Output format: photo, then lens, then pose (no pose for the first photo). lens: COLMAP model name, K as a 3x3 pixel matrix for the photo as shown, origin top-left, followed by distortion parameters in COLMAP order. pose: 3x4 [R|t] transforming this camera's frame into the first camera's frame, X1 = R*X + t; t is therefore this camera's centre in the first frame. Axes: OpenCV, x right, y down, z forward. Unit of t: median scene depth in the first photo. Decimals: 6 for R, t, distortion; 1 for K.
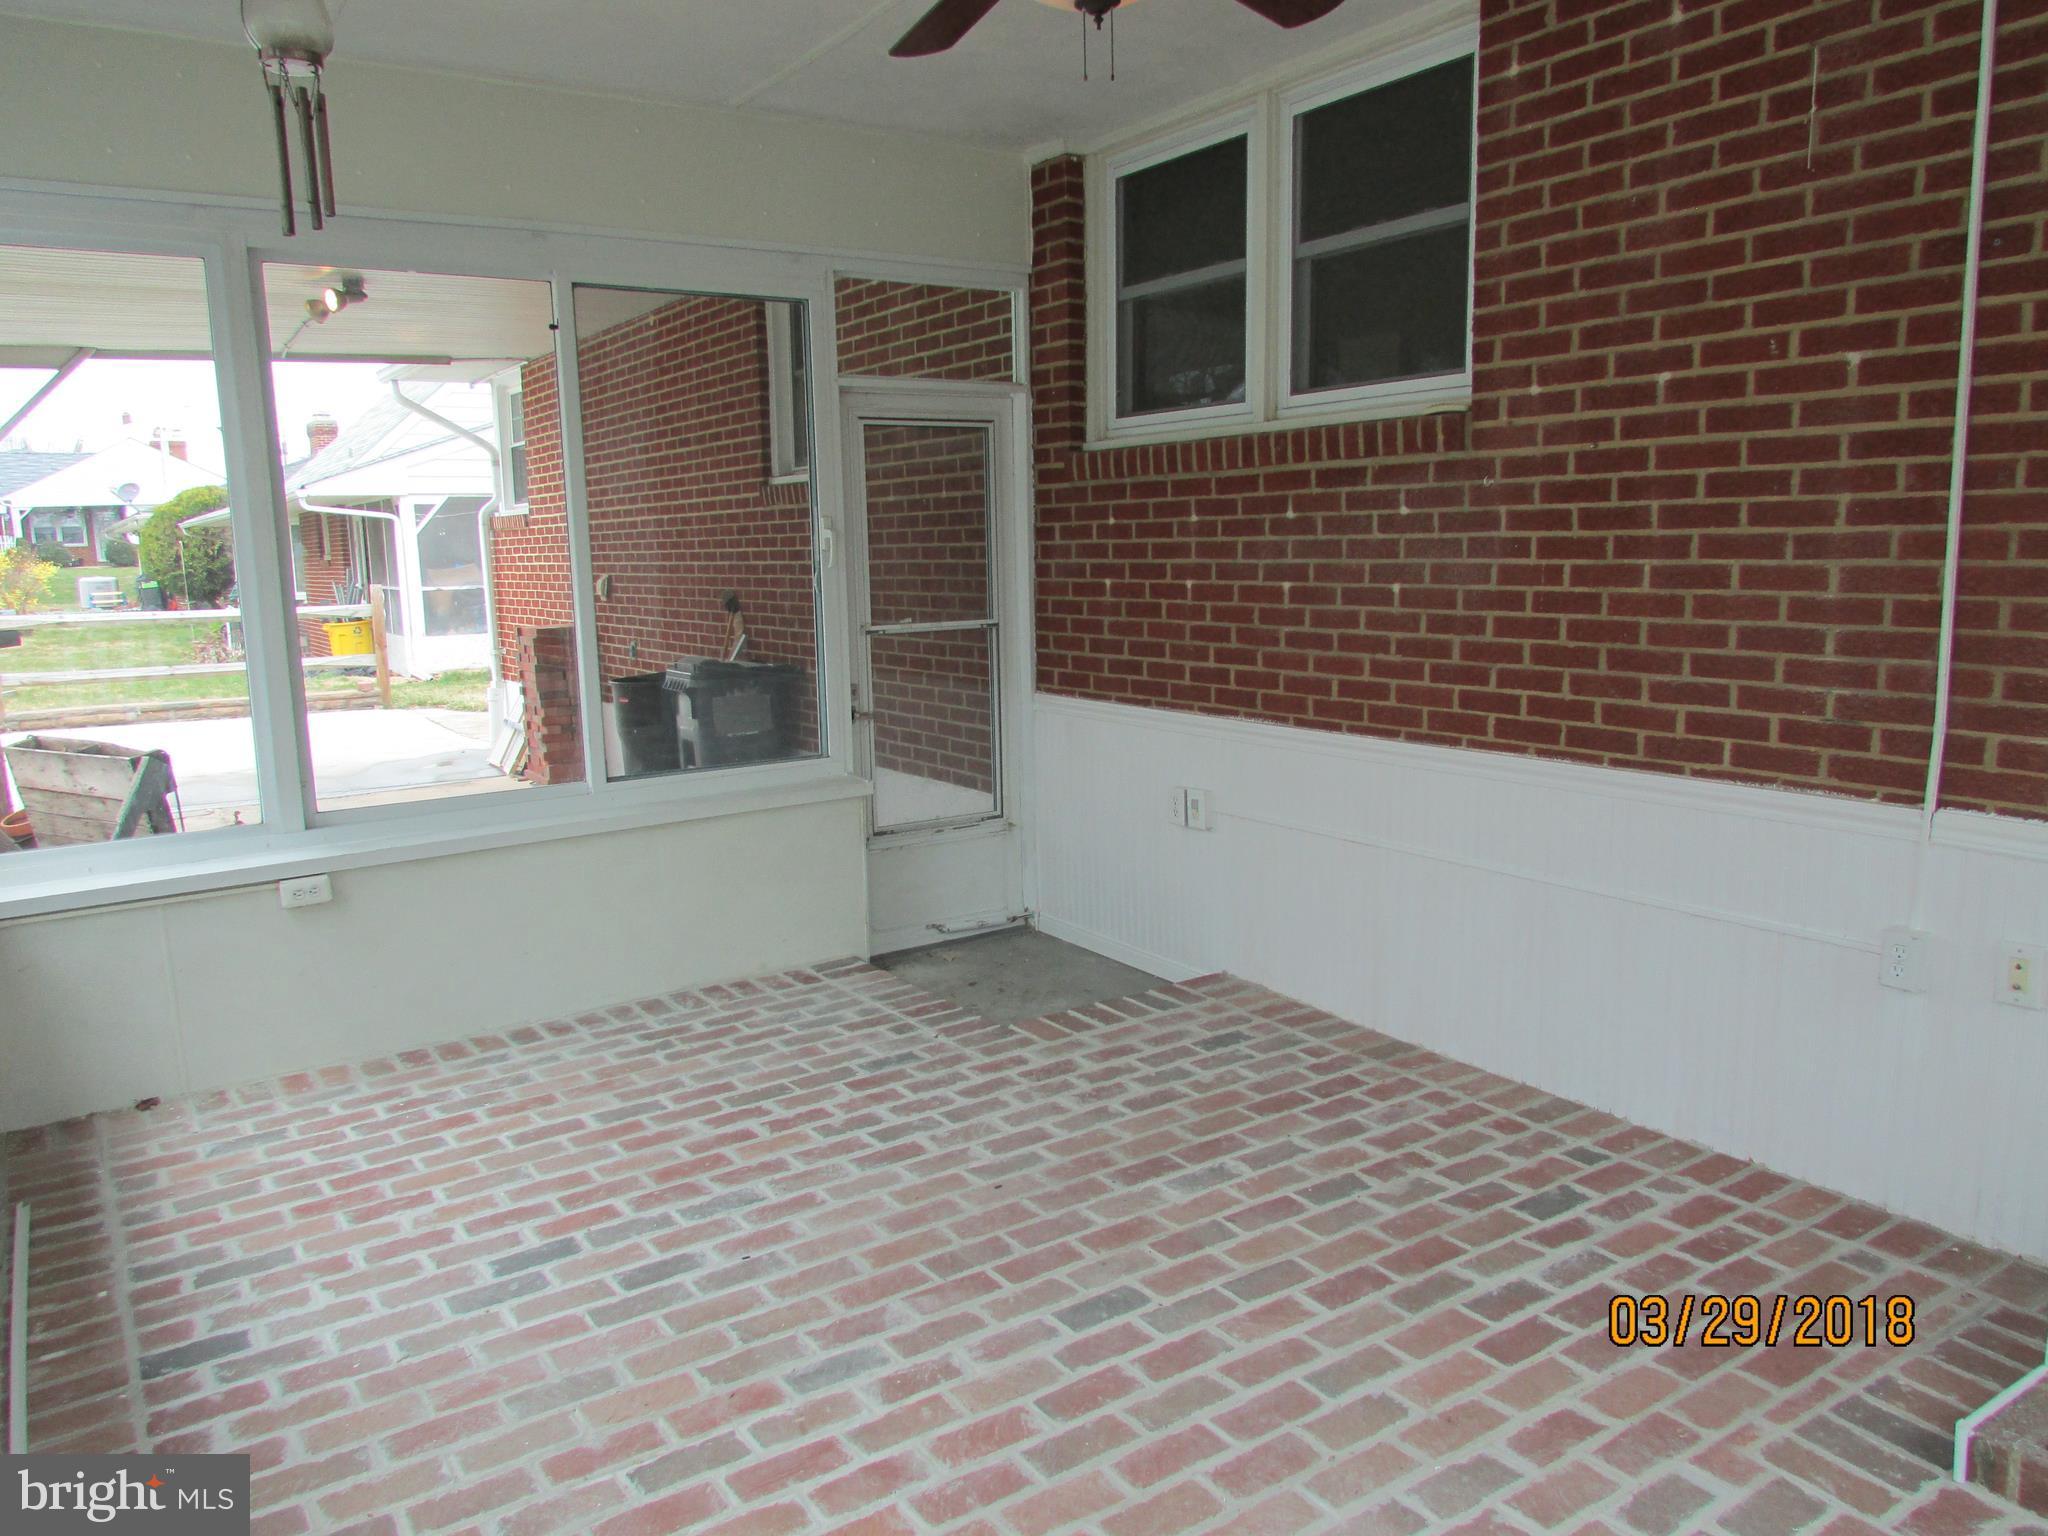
lens RADIAL K [[1478.4, 0, 1024.8], [0, 1478.4, 768.3], [0, 0, 1]] dist [-0.008779, 0.000169]
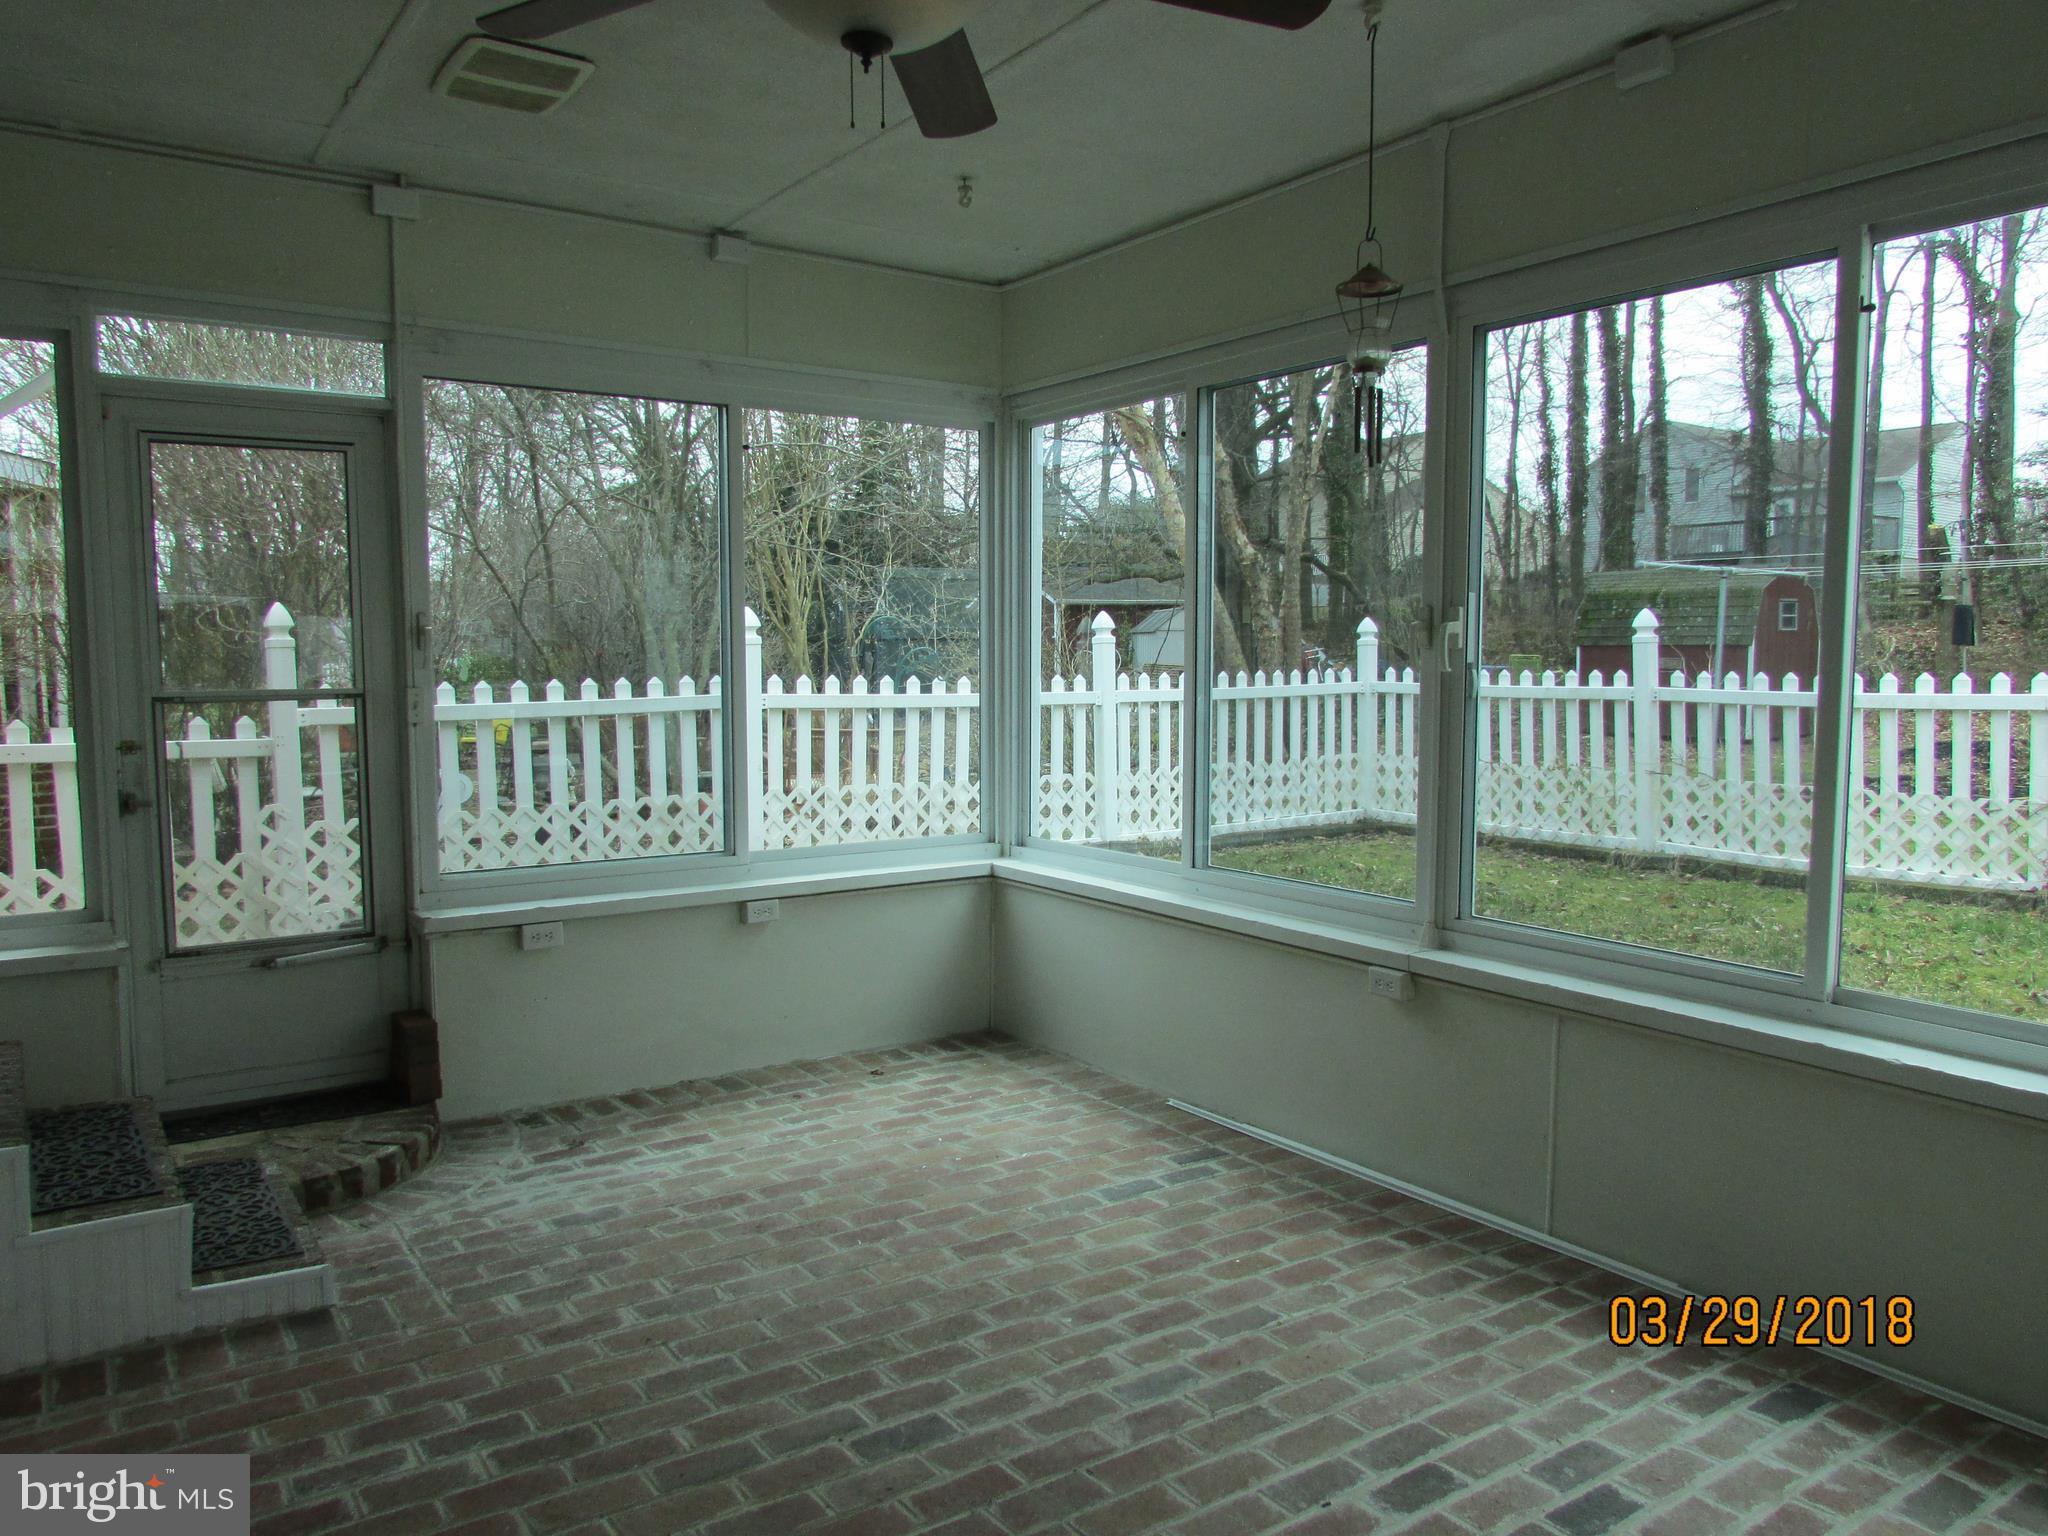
lens RADIAL K [[1478.4, 0, 1027.7], [0, 1478.4, 765.1], [0, 0, 1]] dist [-0.008779, 0.000169]
pose [[-0.999767, 0.018993, -0.010268, -0.027890], [0.016171, 0.973814, 0.226769, -0.283696], [0.014306, 0.226551, -0.973894, 1.921304]]
